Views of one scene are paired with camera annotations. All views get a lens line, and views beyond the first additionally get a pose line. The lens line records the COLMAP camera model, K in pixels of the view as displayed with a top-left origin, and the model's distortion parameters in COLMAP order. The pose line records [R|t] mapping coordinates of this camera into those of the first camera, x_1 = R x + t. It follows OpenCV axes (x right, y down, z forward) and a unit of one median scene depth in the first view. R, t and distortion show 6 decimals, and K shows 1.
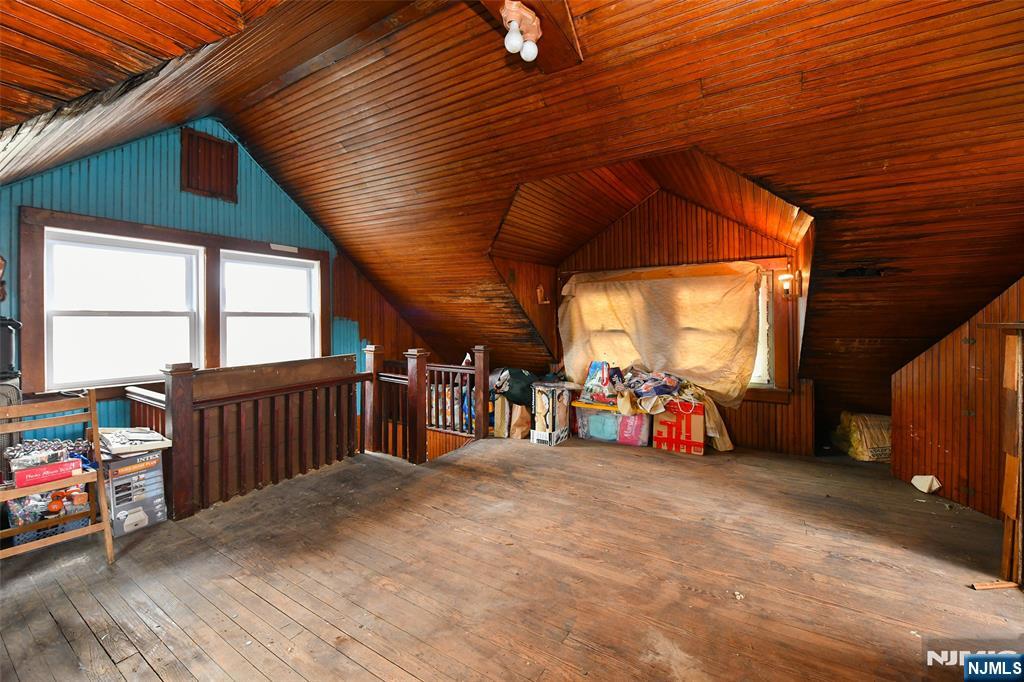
lens RADIAL K [[411.1, 0, 512.3], [0, 411.1, 316.7], [0, 0, 1]] dist [-0.001050, -0.000125]
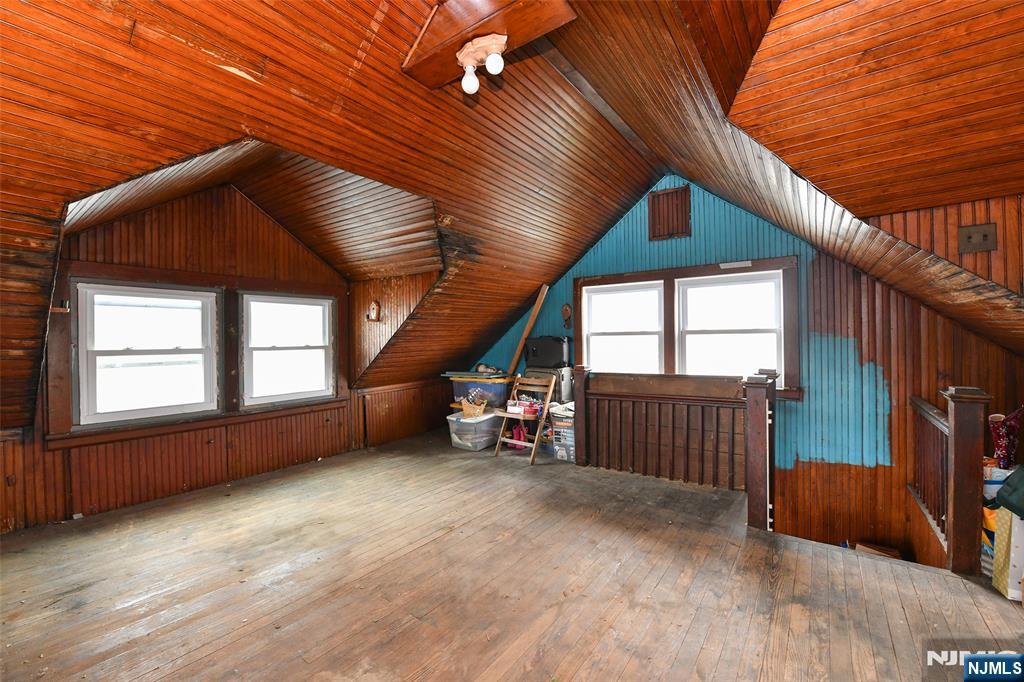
lens RADIAL K [[420.6, 0, 512.0], [0, 420.6, 341.0], [0, 0, 1]] dist [-0.000473, -0.000017]
pose [[-0.069578, 0.005957, -0.997559, 0.676304], [0.016464, 0.999853, 0.004822, 0.005048], [0.997441, -0.016089, -0.069666, 0.722137]]
